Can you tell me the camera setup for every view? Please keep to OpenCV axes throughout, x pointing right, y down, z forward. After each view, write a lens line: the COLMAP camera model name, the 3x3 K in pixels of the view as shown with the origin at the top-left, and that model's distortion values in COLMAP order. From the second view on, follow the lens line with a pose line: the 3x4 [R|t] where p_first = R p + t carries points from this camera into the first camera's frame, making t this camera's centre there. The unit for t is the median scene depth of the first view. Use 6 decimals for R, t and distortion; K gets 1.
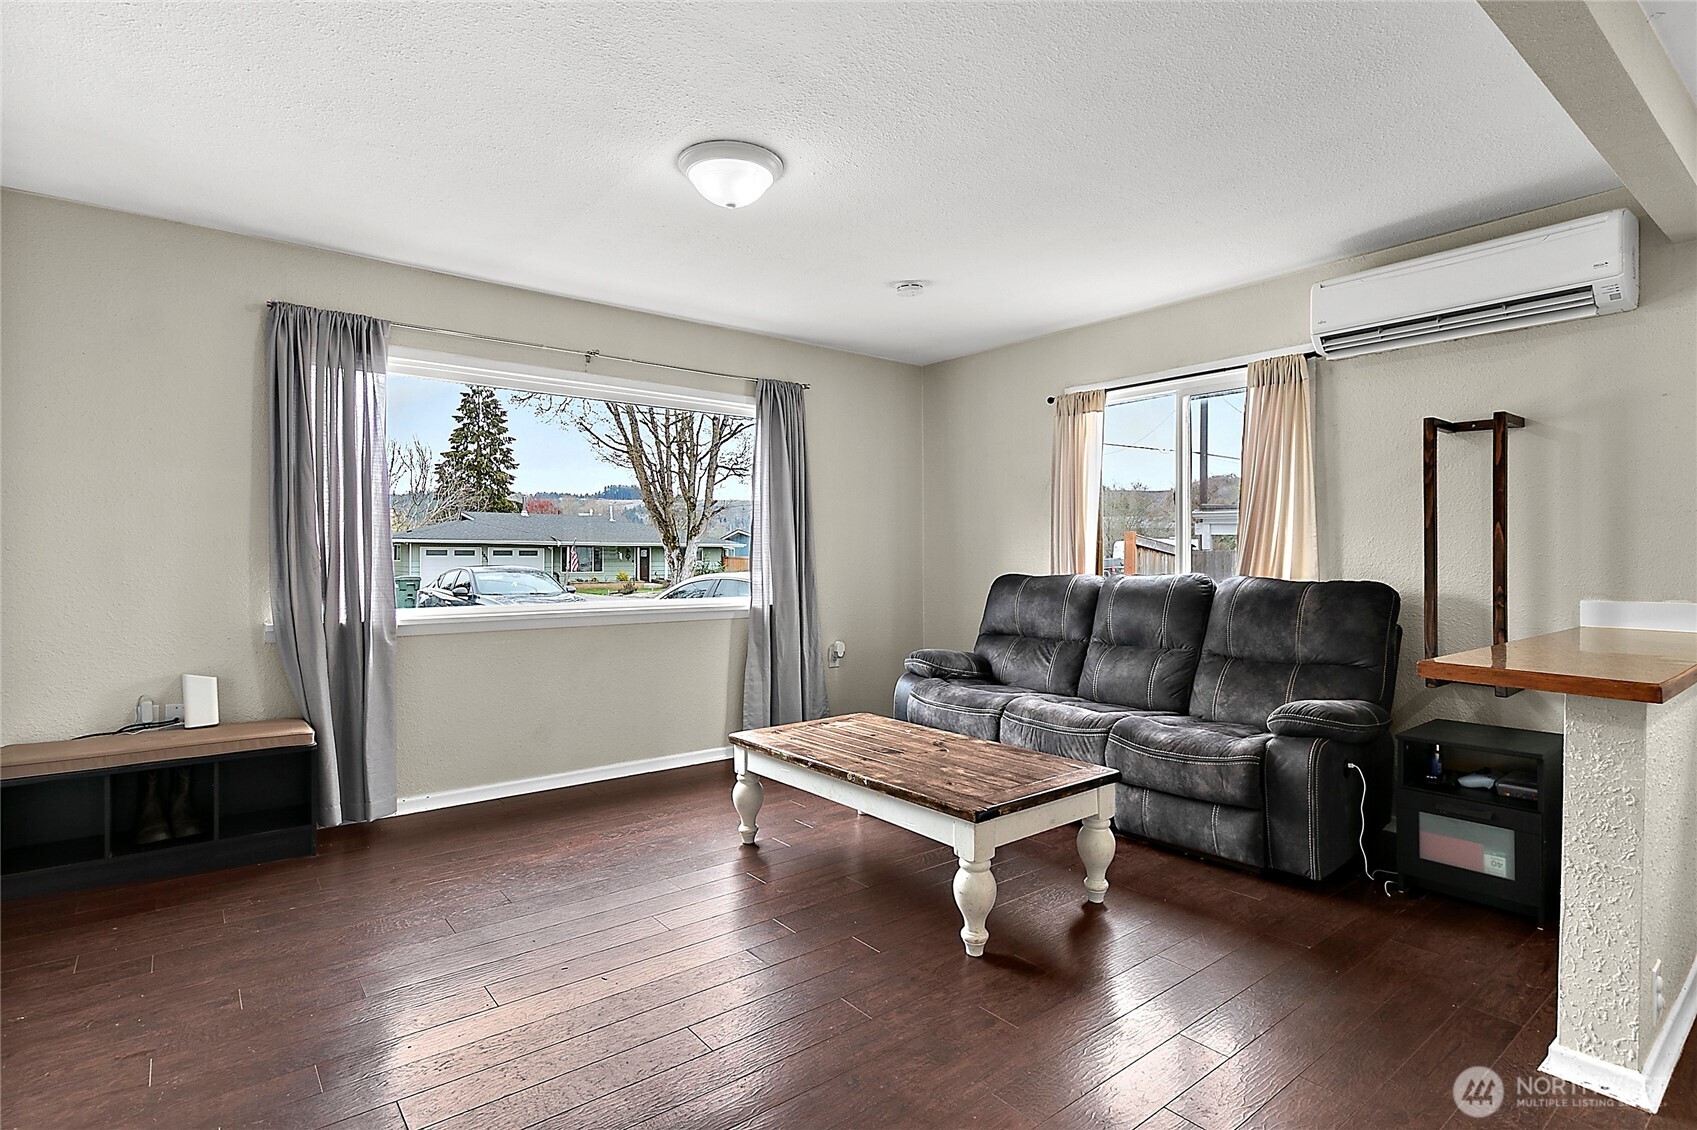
lens RADIAL K [[845.4, 0, 844.4], [0, 845.4, 554.1], [0, 0, 1]] dist [0.000930, 0.000247]
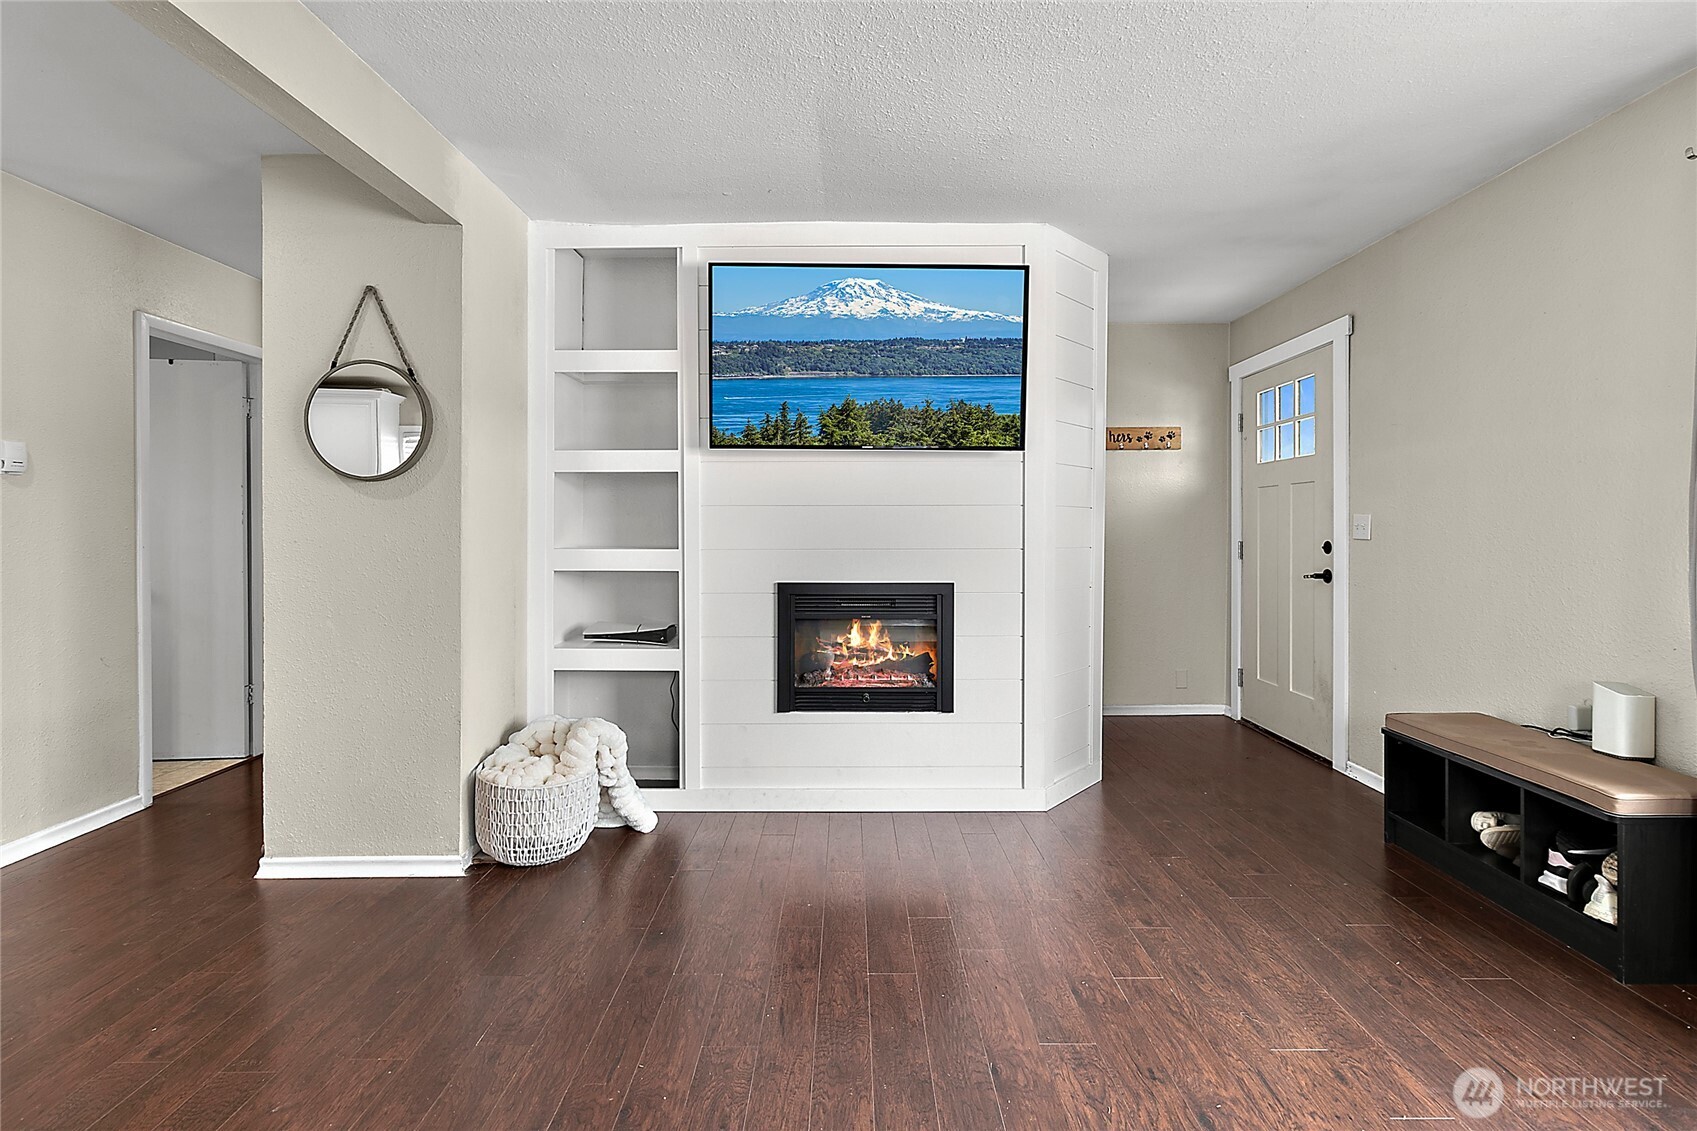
lens RADIAL K [[787.6, 0, 847.9], [0, 787.6, 538.9], [0, 0, 1]] dist [0.010450, 0.000316]
pose [[-0.619070, 0.012306, -0.785239, 0.224945], [0.005411, 0.999920, 0.011405, -0.003875], [0.785317, 0.002812, -0.619087, 0.846095]]
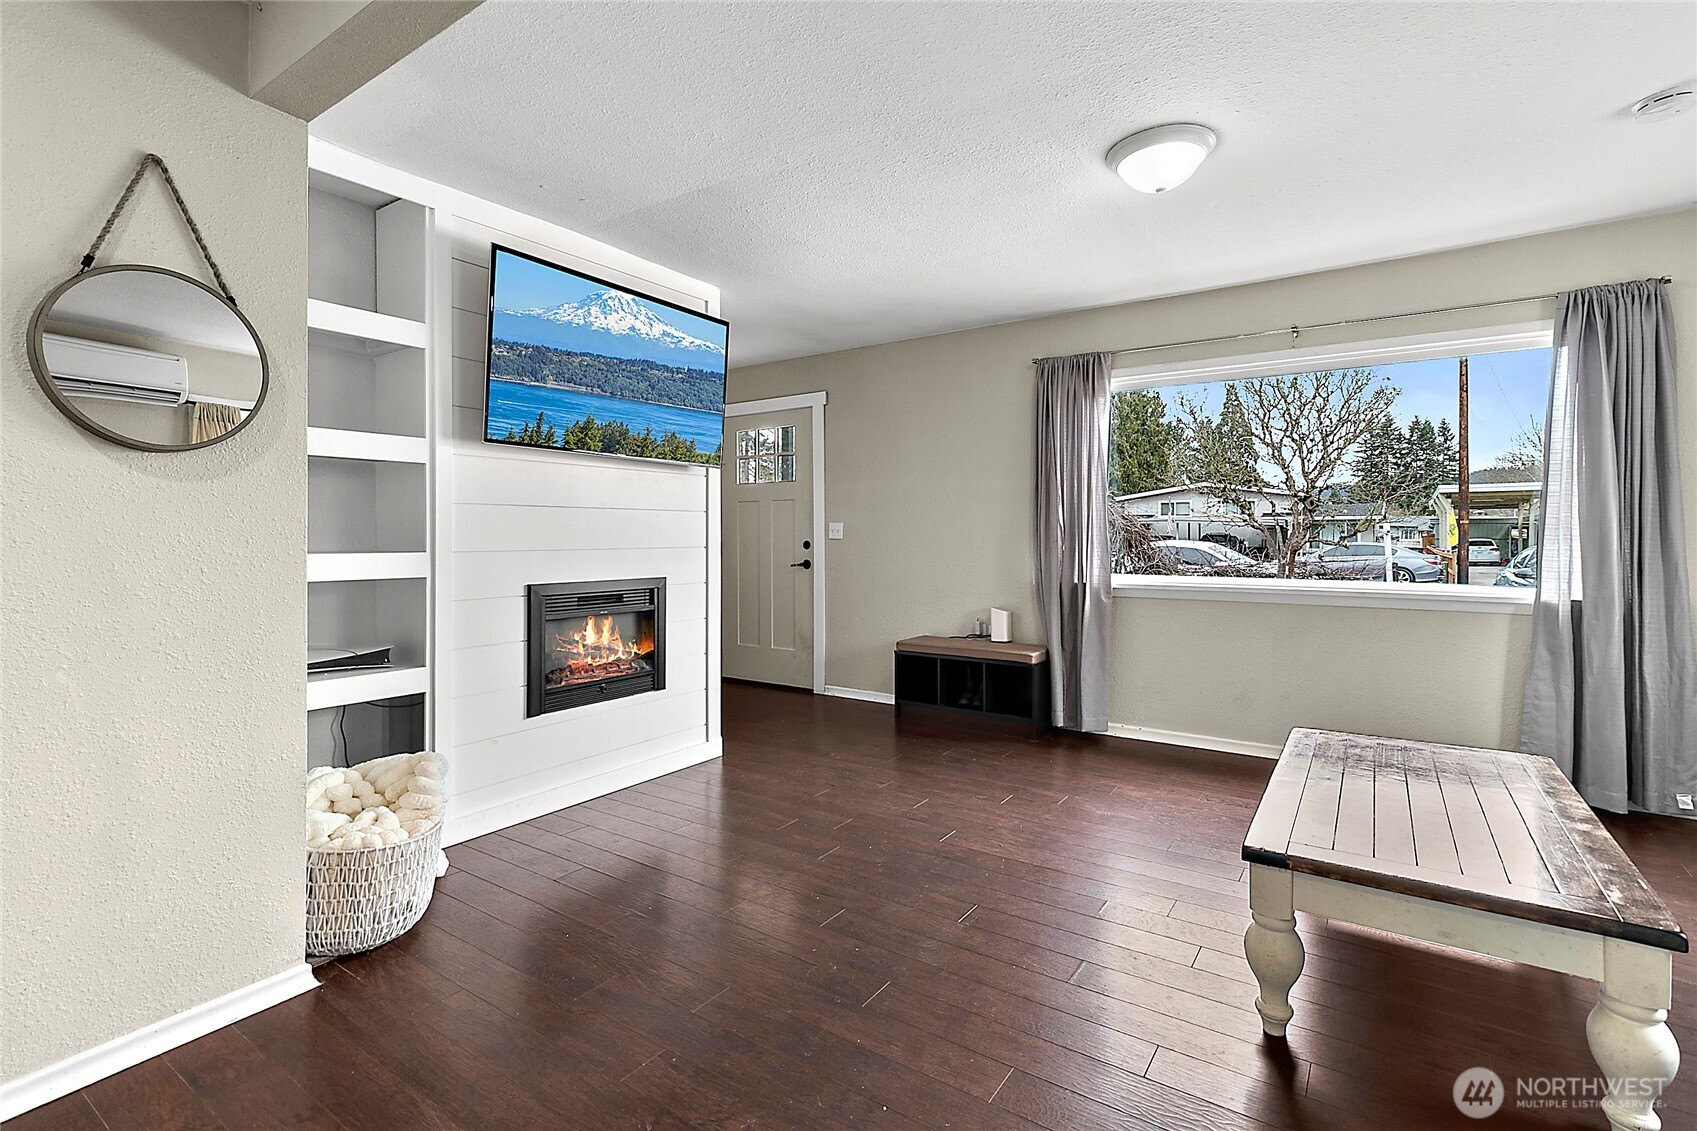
lens RADIAL K [[787.6, 0, 847.9], [0, 787.6, 538.9], [0, 0, 1]] dist [0.010450, 0.000316]
pose [[0.294847, 0.006236, -0.955524, 0.527622], [0.003641, 0.999964, 0.007649, -0.000250], [0.955537, -0.005734, 0.294814, 0.279451]]
